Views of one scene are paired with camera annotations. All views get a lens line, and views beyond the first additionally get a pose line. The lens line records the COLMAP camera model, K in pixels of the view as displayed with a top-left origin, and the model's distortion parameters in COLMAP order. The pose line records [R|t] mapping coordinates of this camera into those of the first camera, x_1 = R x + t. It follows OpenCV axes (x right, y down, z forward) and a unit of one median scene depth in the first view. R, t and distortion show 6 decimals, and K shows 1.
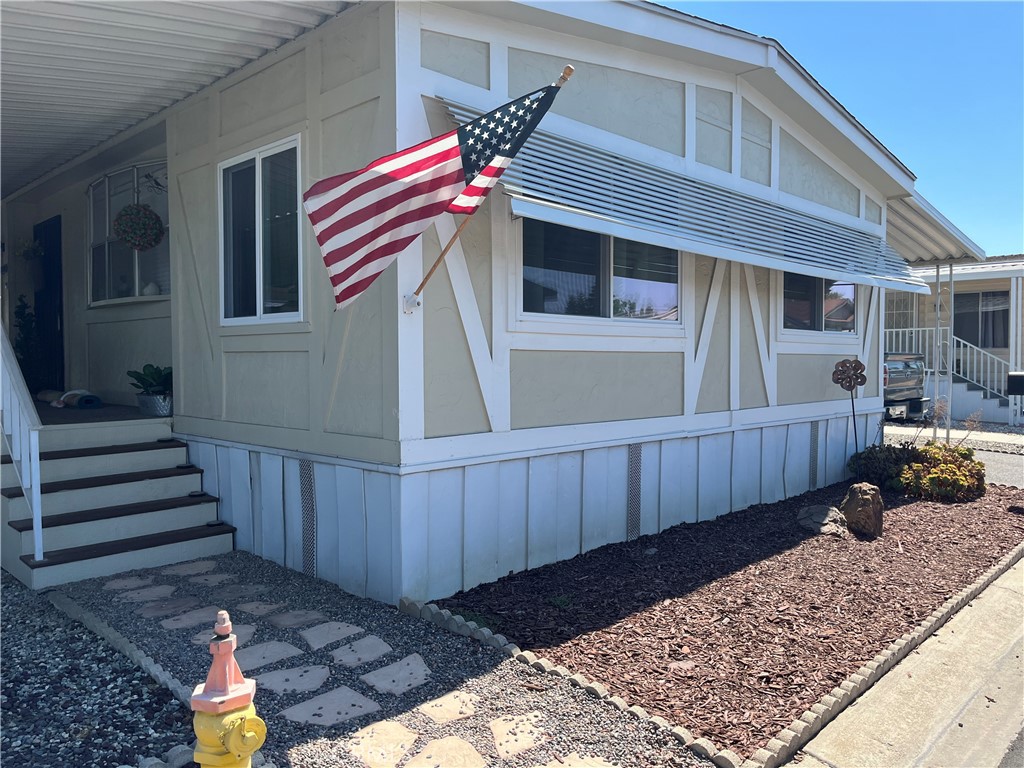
lens RADIAL K [[783.4, 0, 514.5], [0, 783.4, 385.4], [0, 0, 1]] dist [0.060432, -0.090727]
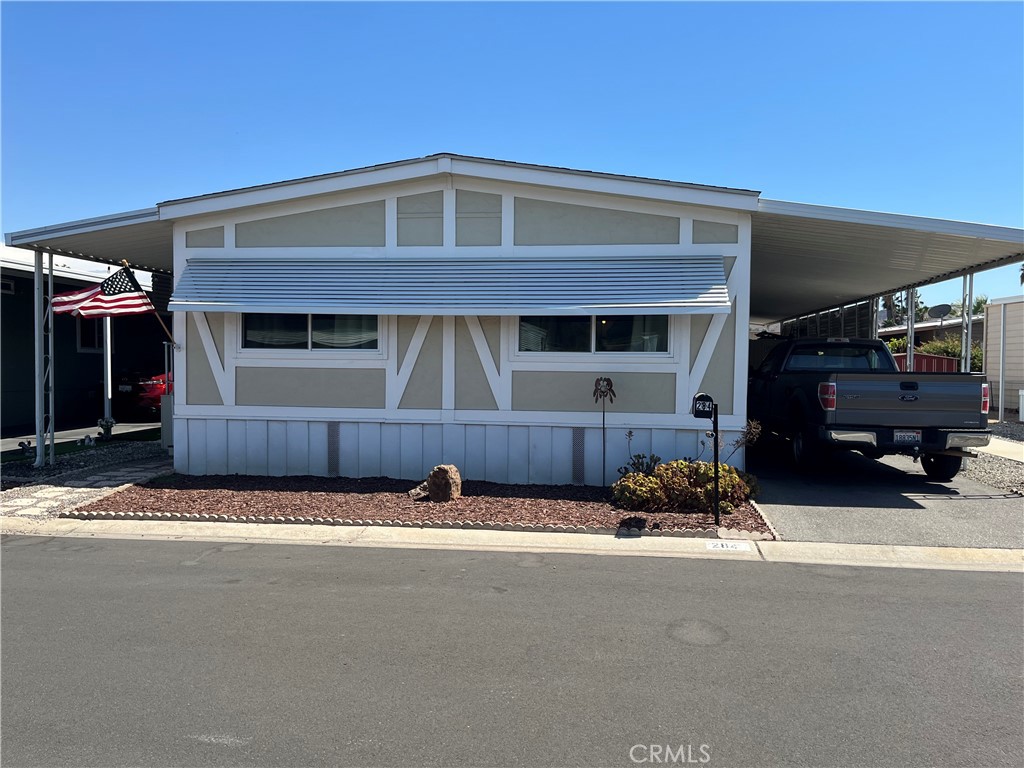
lens RADIAL K [[783.4, 0, 514.5], [0, 783.4, 385.4], [0, 0, 1]] dist [0.060432, -0.090727]
pose [[0.585874, 0.029249, -0.809874, 1.655246], [-0.038012, 0.999240, 0.008590, -0.032611], [0.809510, 0.025752, 0.586541, 0.290016]]
